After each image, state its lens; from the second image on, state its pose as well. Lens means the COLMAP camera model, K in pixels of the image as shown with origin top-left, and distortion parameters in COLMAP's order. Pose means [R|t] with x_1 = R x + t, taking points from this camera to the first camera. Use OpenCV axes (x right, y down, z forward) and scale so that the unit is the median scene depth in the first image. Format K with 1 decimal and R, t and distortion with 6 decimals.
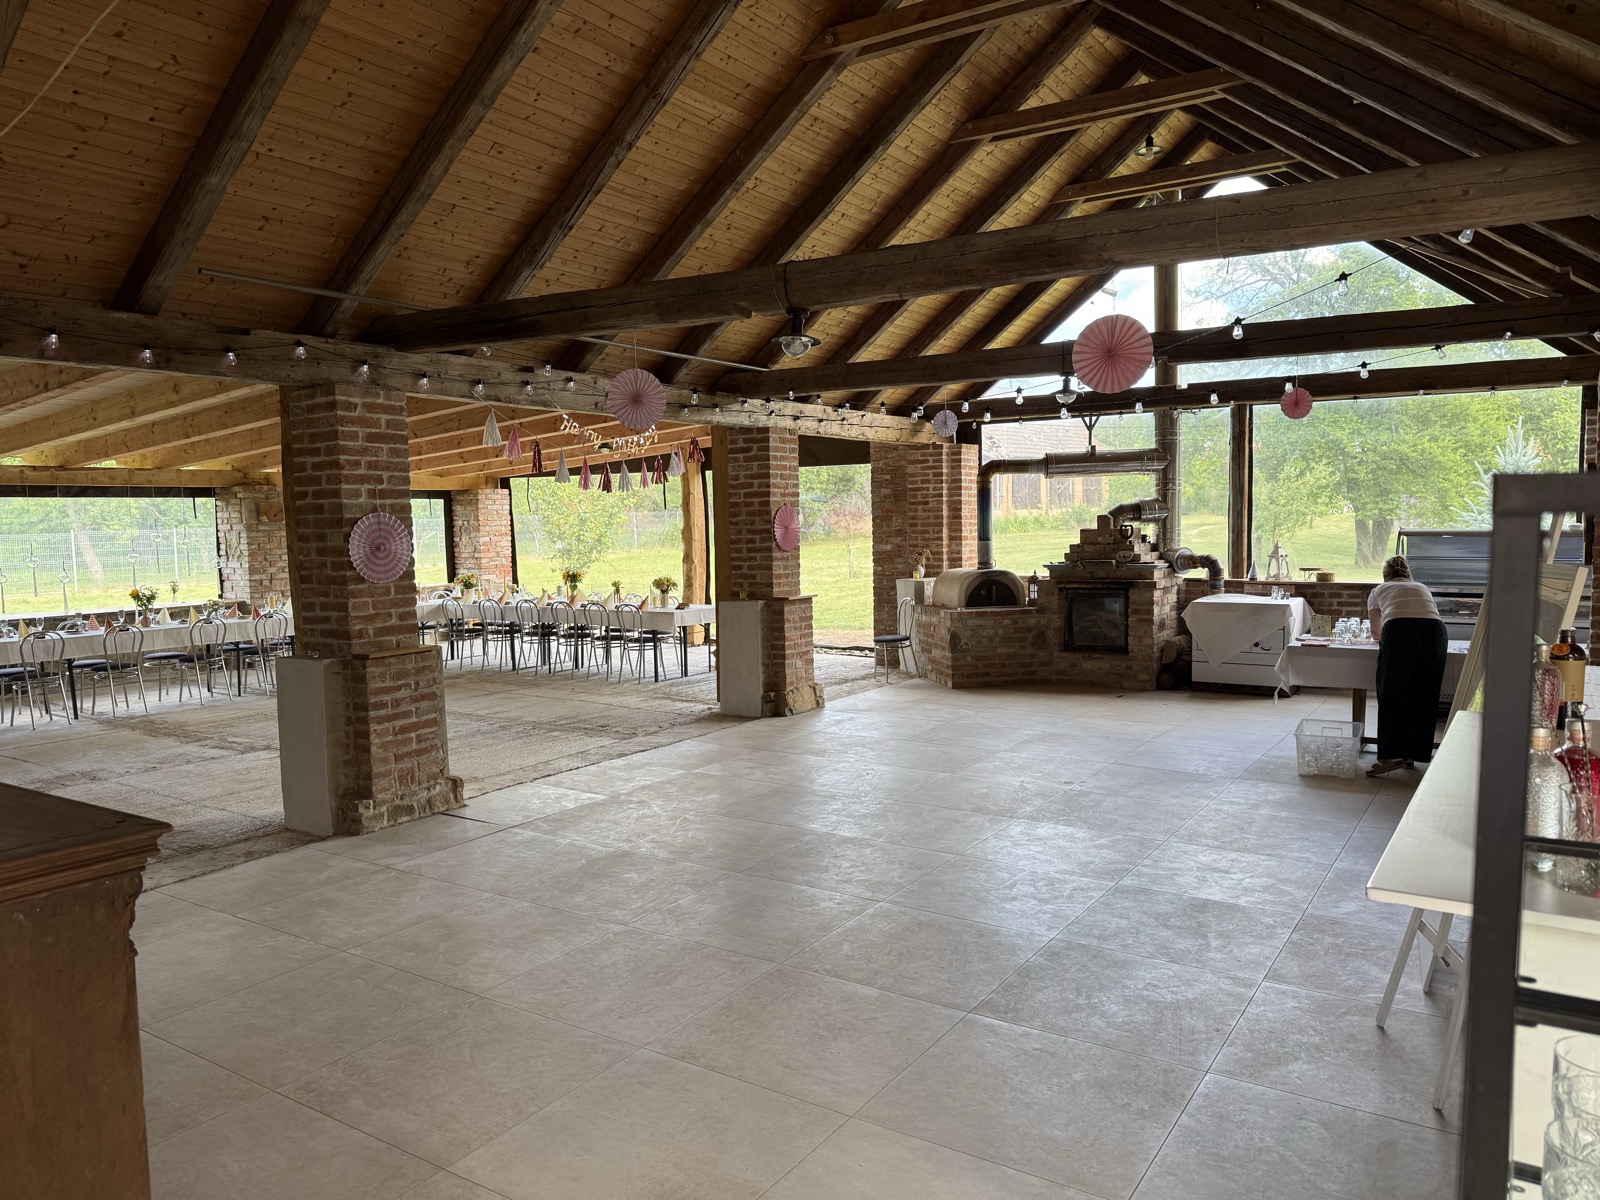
lens RADIAL K [[1117.7, 0, 806.4], [0, 1117.7, 598.8], [0, 0, 1]] dist [0.172750, -0.342895]
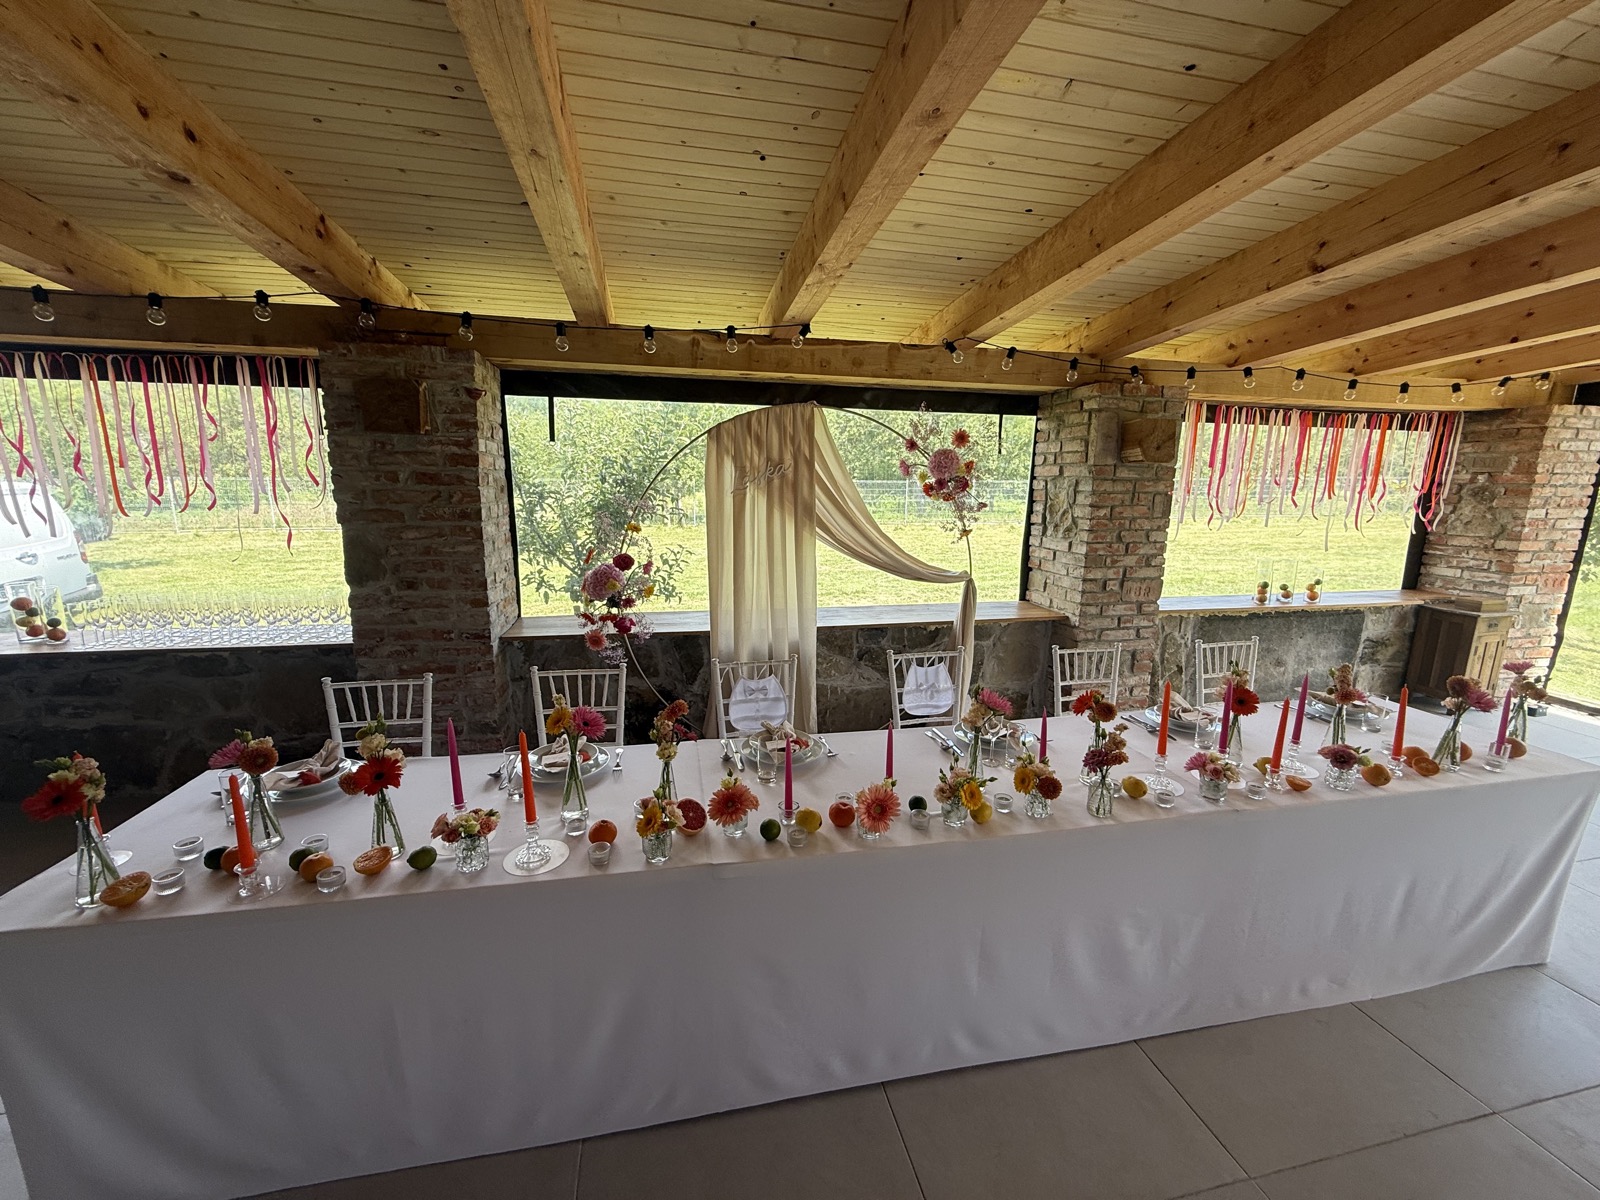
lens RADIAL K [[635.8, 0, 798.2], [0, 635.8, 599.2], [0, 0, 1]] dist [-0.000564, 0.000527]
pose [[0.709405, 0.155310, -0.687476, -0.671088], [-0.076601, 0.986631, 0.143849, -0.066878], [0.700626, -0.049386, 0.711817, 1.248496]]
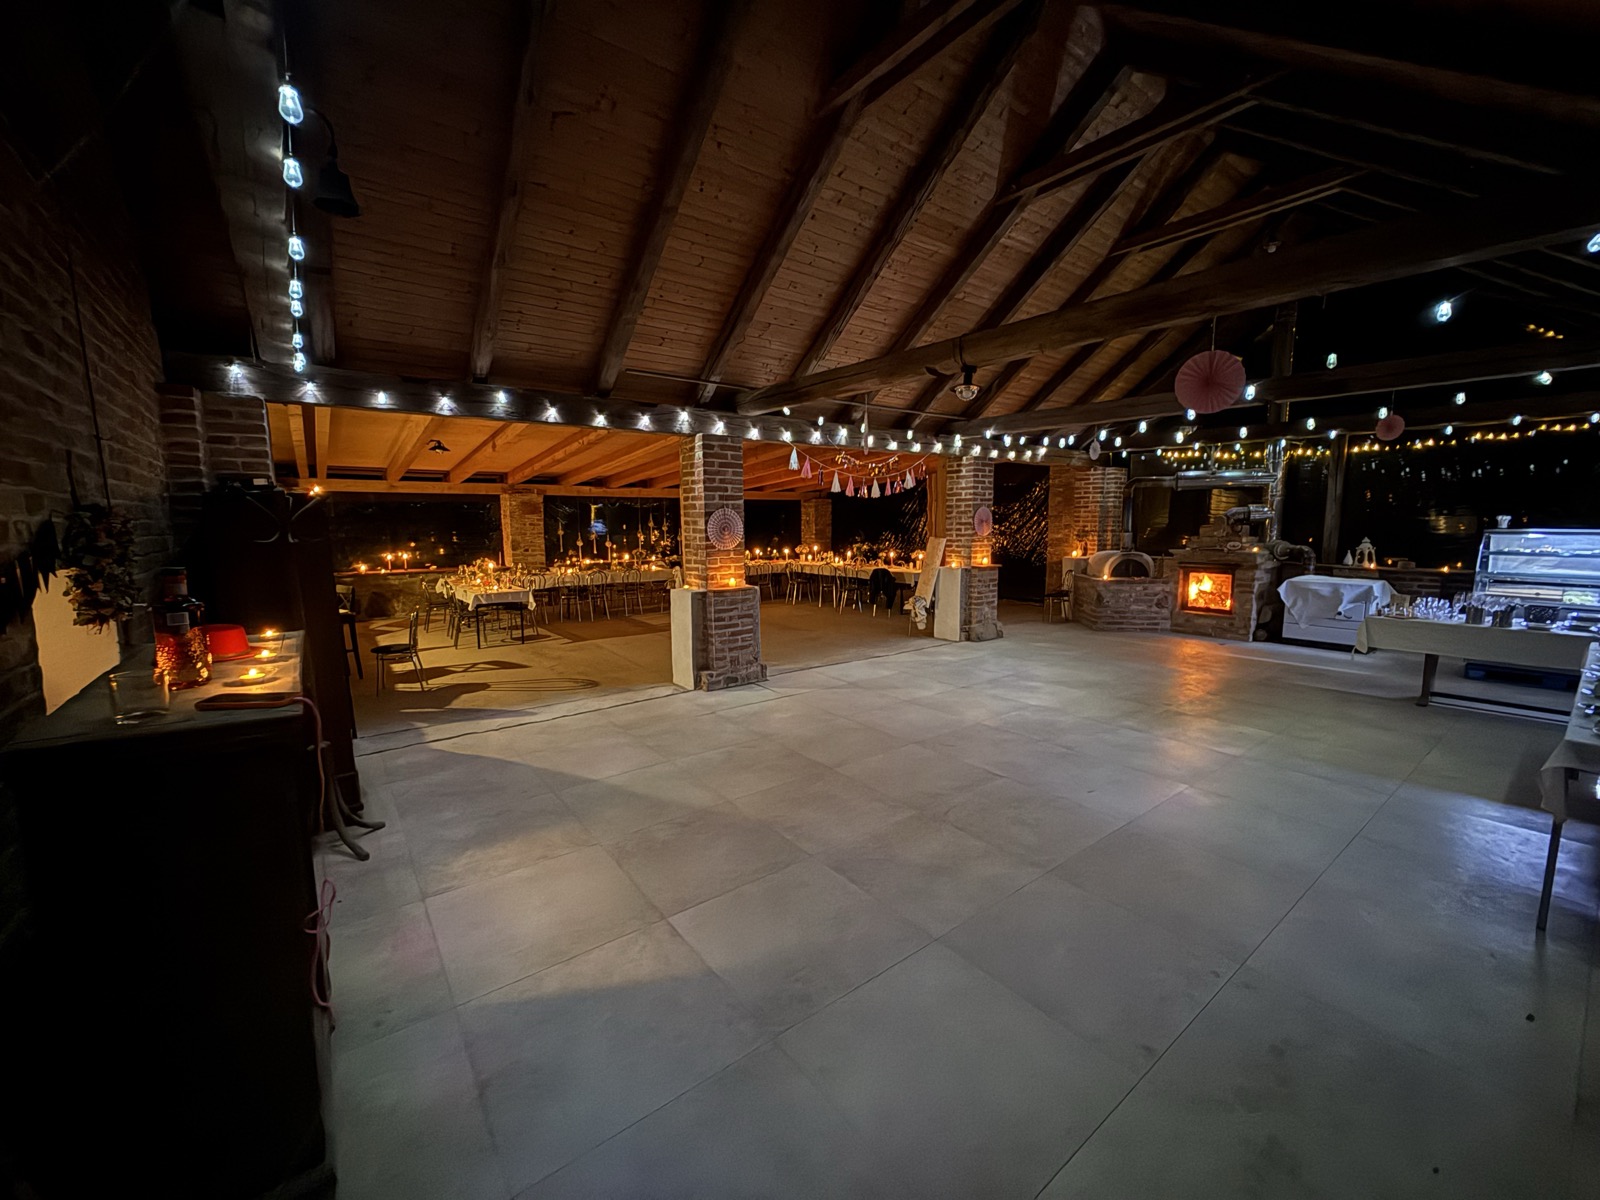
lens RADIAL K [[643.0, 0, 800.0], [0, 643.0, 600.0], [0, 0, 1]] dist [-0.000107, 0.000042]
pose [[0.943697, 0.052348, -0.326644, 0.051572], [-0.034470, 0.997586, 0.060287, 0.000396], [0.329012, -0.045633, 0.943223, 0.091065]]
